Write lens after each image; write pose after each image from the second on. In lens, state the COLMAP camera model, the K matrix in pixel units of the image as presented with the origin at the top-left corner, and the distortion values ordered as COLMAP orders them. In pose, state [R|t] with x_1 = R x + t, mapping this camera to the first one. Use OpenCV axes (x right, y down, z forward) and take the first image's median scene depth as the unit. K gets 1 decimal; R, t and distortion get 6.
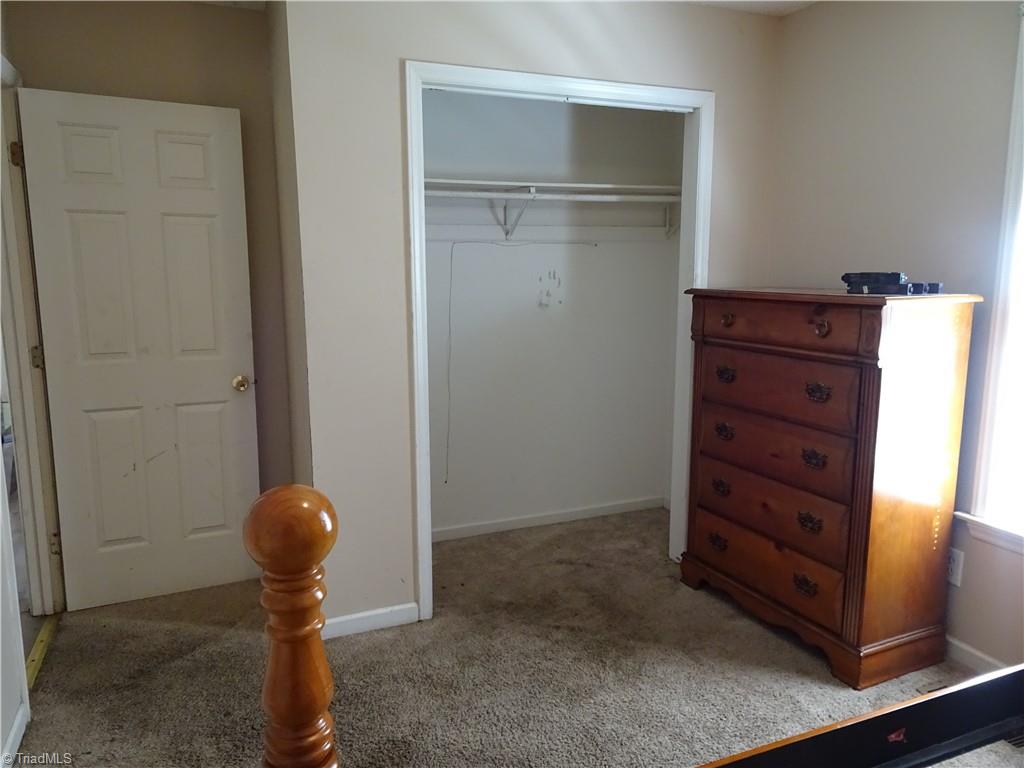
lens RADIAL K [[736.7, 0, 511.1], [0, 736.7, 386.8], [0, 0, 1]] dist [0.017578, -0.006017]
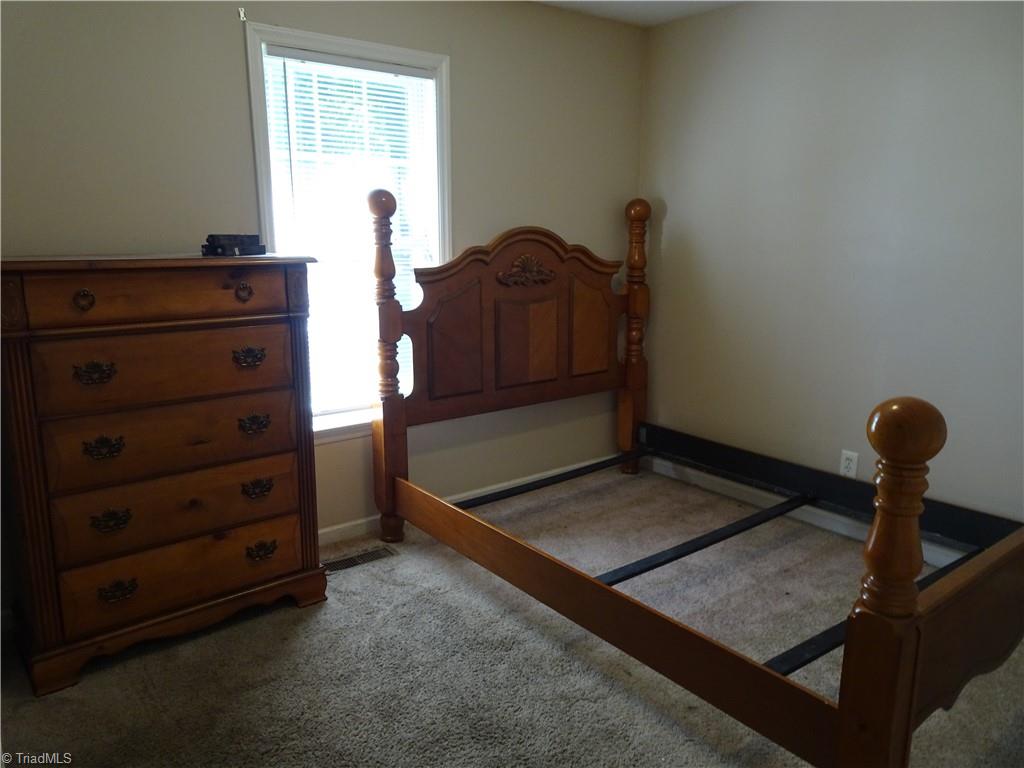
lens RADIAL K [[736.7, 0, 512.3], [0, 736.7, 379.4], [0, 0, 1]] dist [0.017578, -0.006017]
pose [[-0.265305, -0.188275, 0.945603, -0.598599], [0.156135, 0.959414, 0.234832, -0.135841], [-0.951438, 0.209944, -0.225141, 0.866402]]
